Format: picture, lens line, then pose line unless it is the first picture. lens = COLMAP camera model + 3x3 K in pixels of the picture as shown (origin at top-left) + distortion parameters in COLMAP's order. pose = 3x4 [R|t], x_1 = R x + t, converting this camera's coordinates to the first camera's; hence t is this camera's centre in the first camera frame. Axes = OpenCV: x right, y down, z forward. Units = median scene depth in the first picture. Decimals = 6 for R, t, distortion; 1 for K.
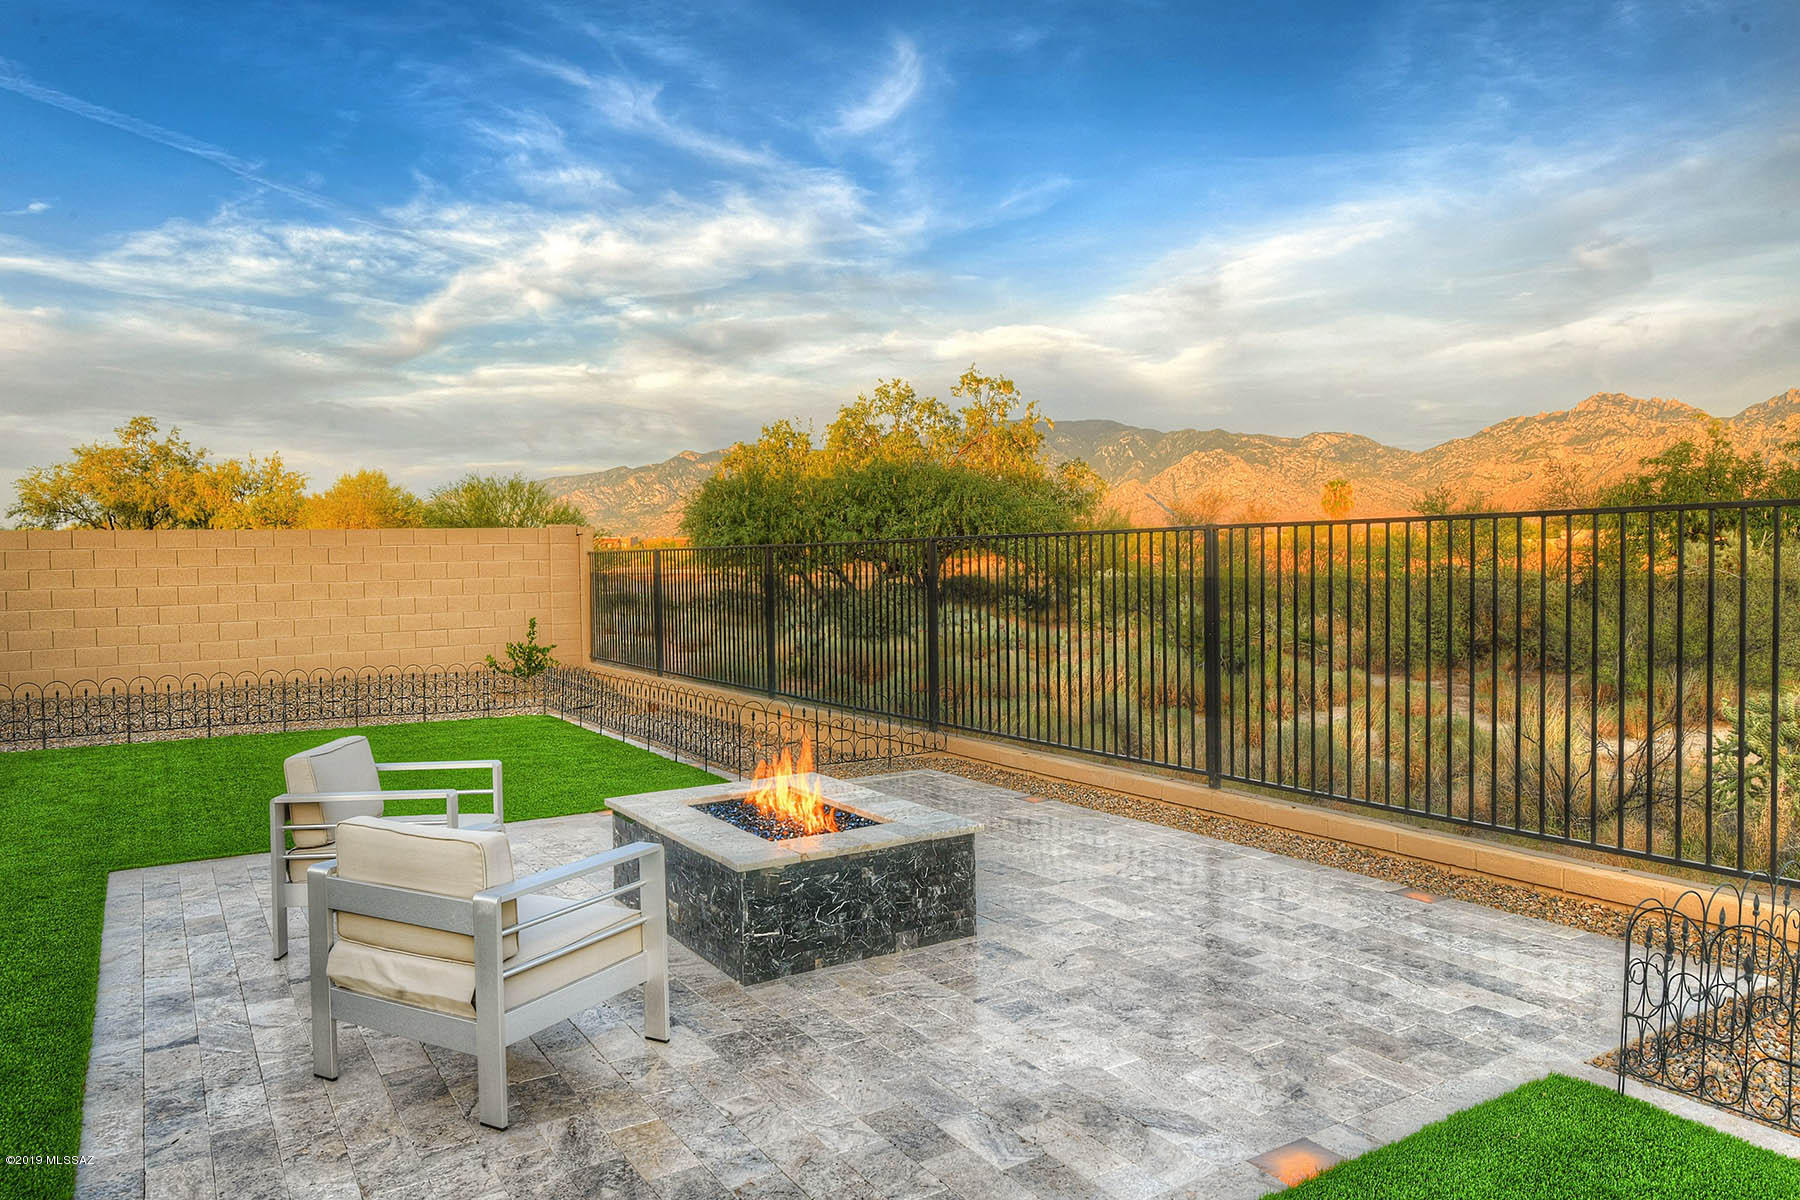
lens RADIAL K [[1233.6, 0, 900.0], [0, 1233.6, 600.0], [0, 0, 1]] dist [0.007414, -0.001669]
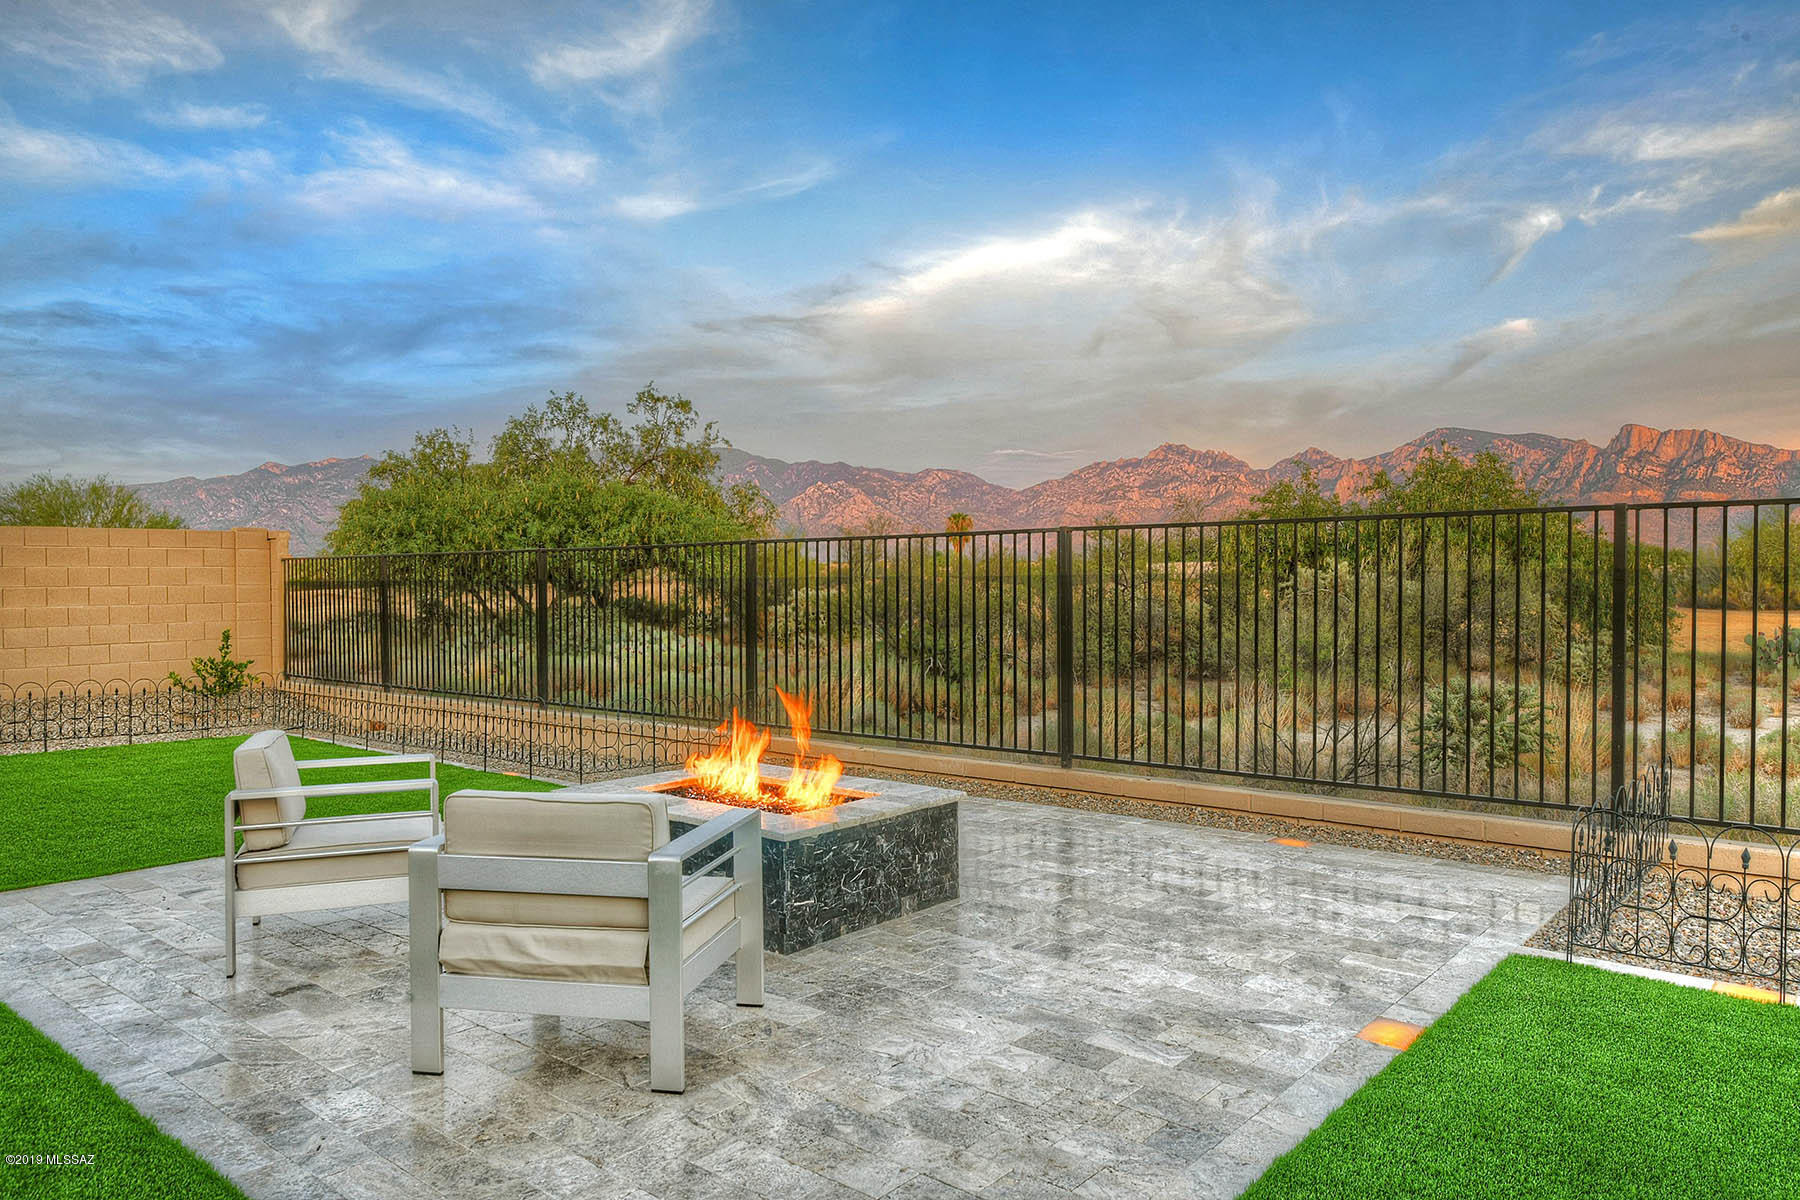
lens RADIAL K [[1233.6, 0, 900.0], [0, 1233.6, 600.0], [0, 0, 1]] dist [0.007414, -0.001669]
pose [[0.951758, 0.005787, 0.306795, -0.308240], [0.001331, 0.999735, -0.022988, 0.039785], [-0.306847, 0.022287, 0.951498, 0.001896]]
